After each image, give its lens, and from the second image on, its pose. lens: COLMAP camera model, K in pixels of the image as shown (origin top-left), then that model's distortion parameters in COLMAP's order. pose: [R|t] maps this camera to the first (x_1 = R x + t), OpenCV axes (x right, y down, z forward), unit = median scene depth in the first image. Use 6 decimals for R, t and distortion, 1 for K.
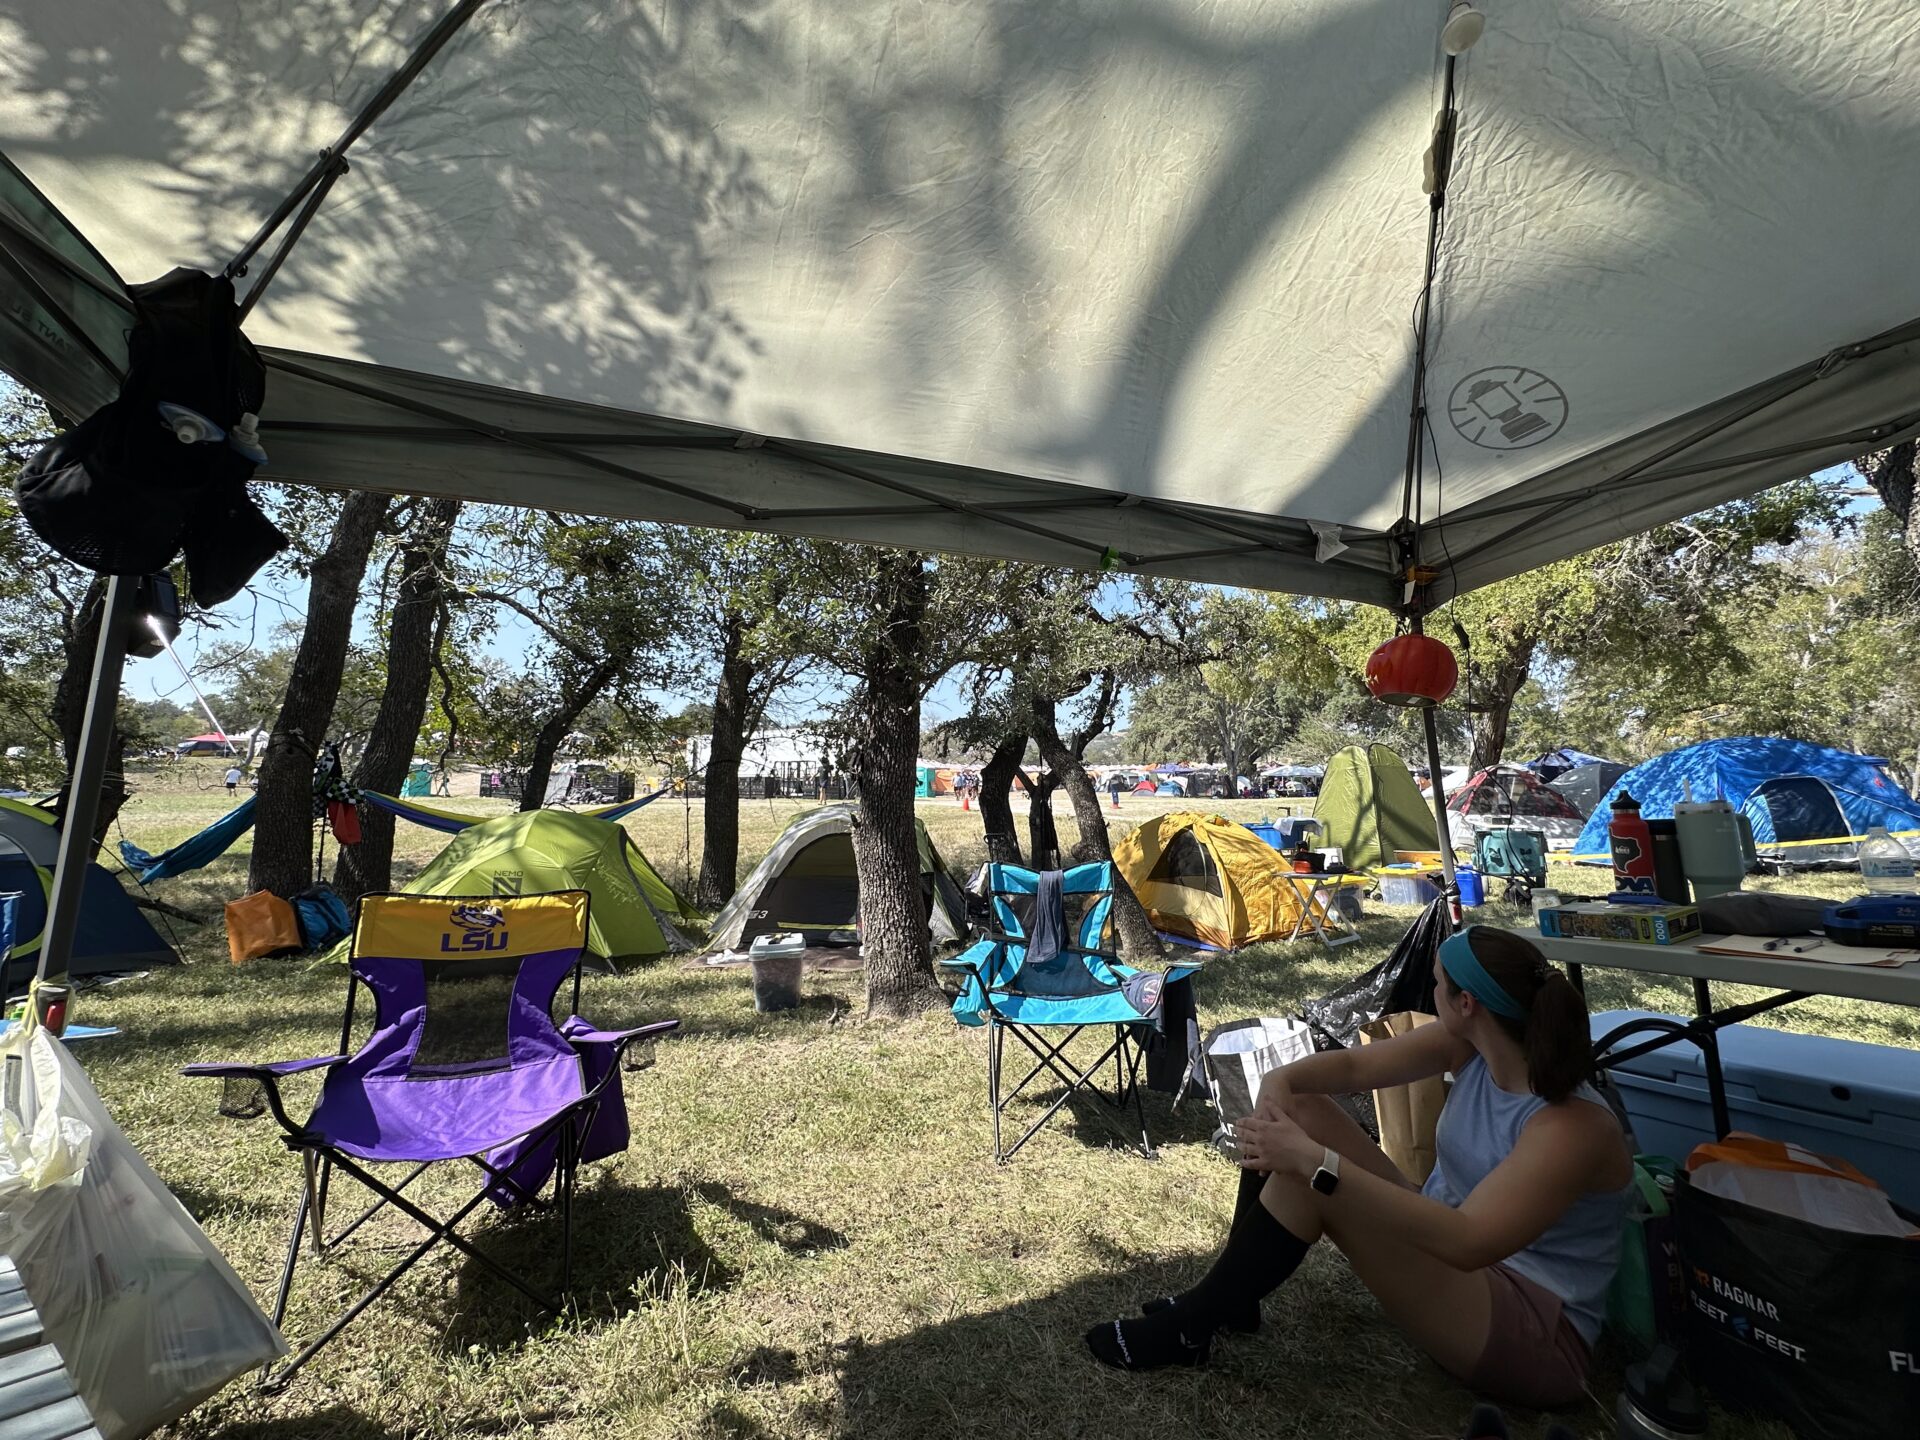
lens RADIAL K [[837.7, 0, 957.3], [0, 837.7, 722.9], [0, 0, 1]] dist [0.000499, -0.000011]
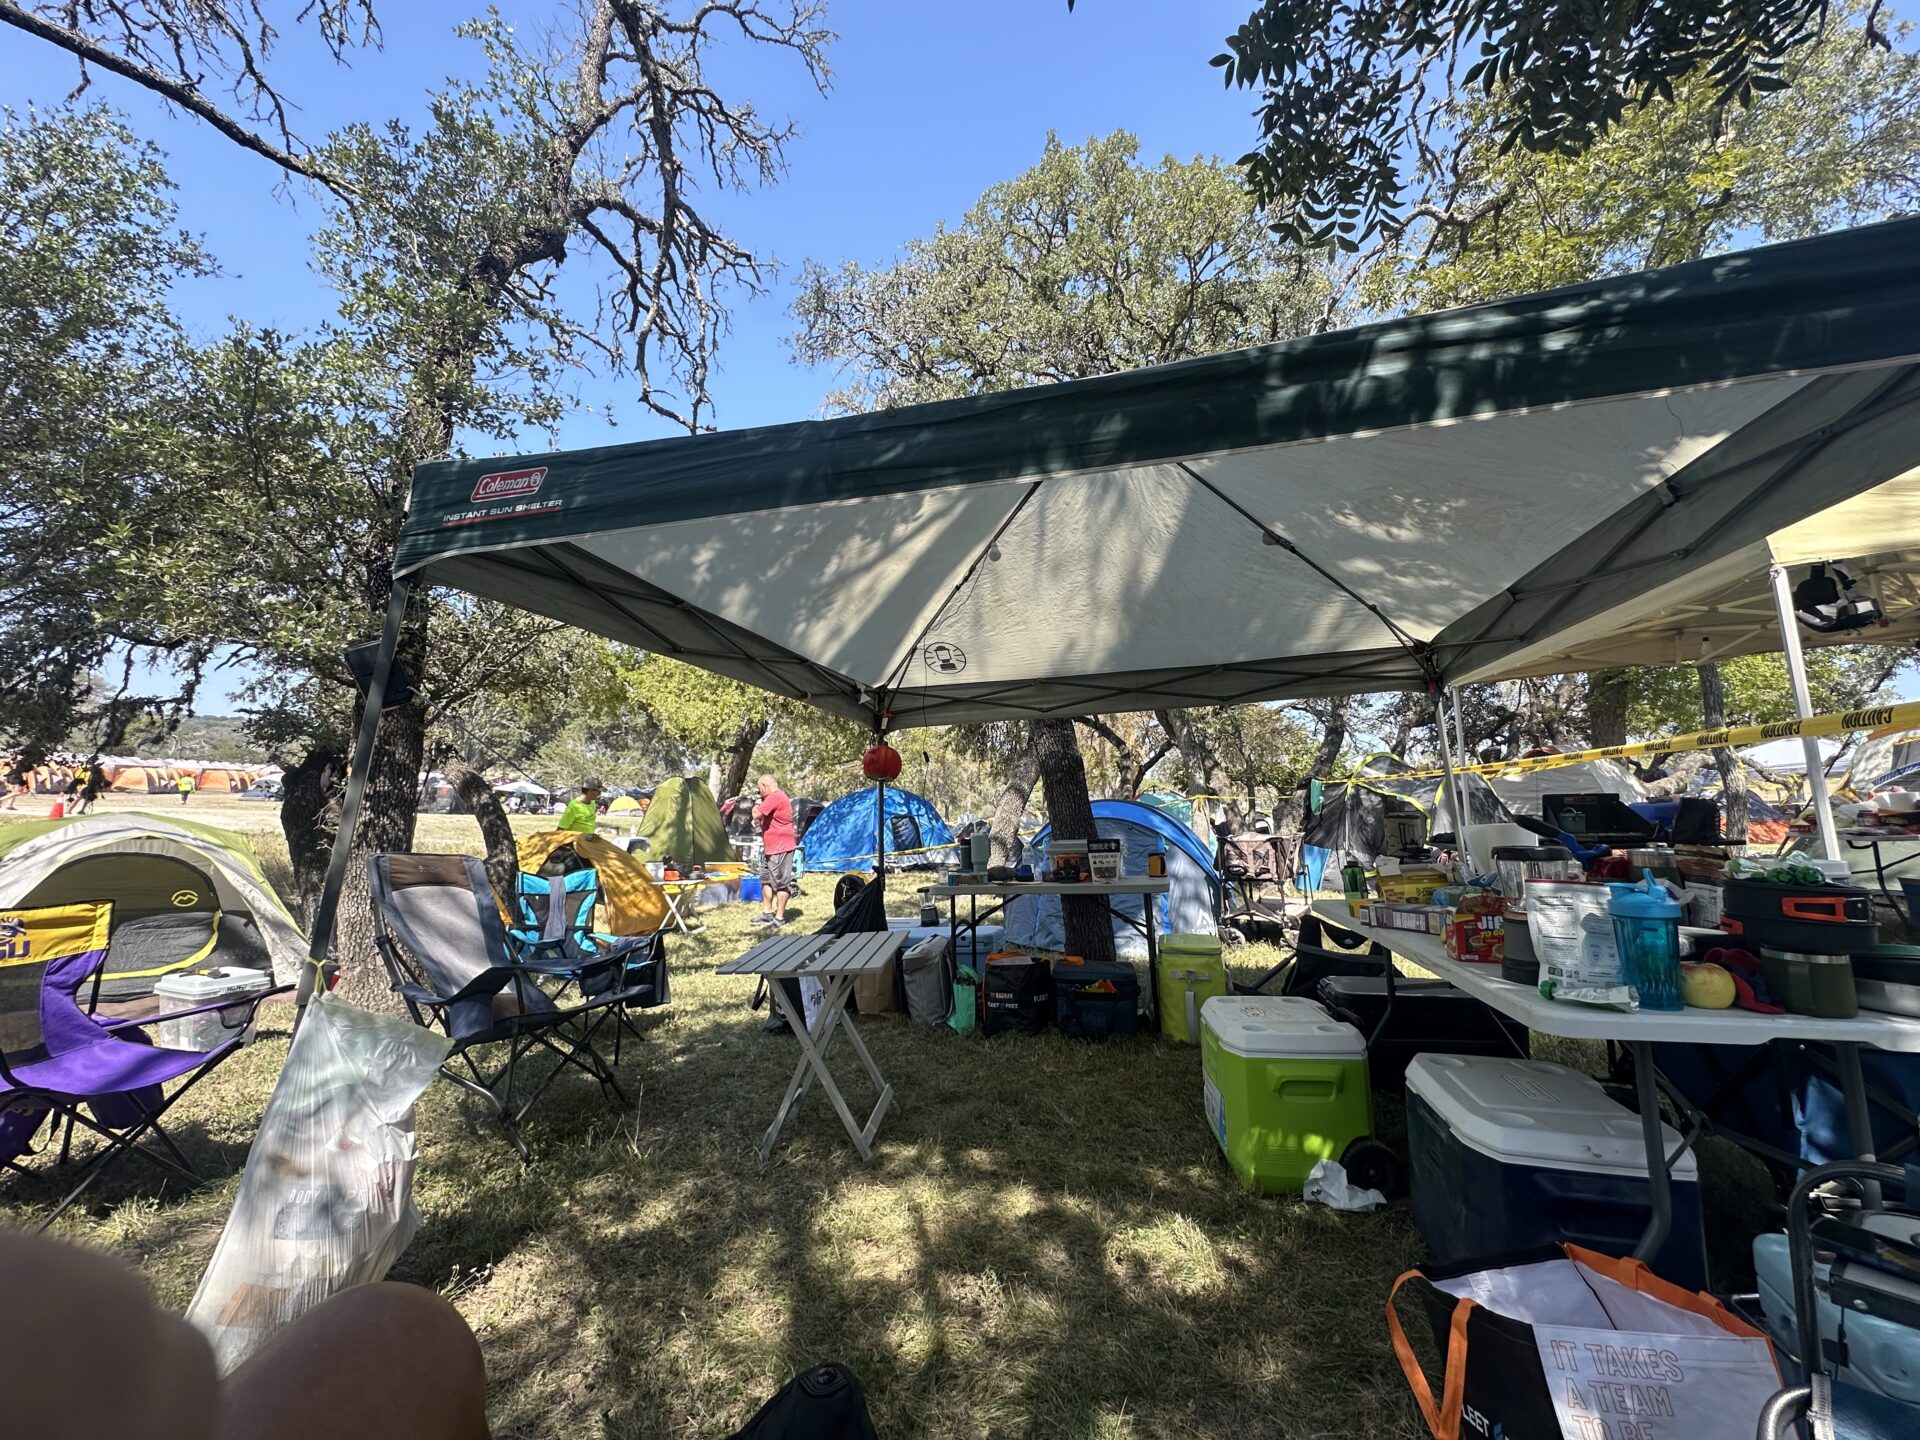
lens RADIAL K [[837.7, 0, 957.3], [0, 837.7, 722.9], [0, 0, 1]] dist [0.000499, -0.000011]
pose [[0.629987, 0.130362, 0.765587, -0.747865], [-0.104878, 0.991061, -0.082452, -0.005964], [-0.769492, -0.028349, 0.638027, -0.355638]]
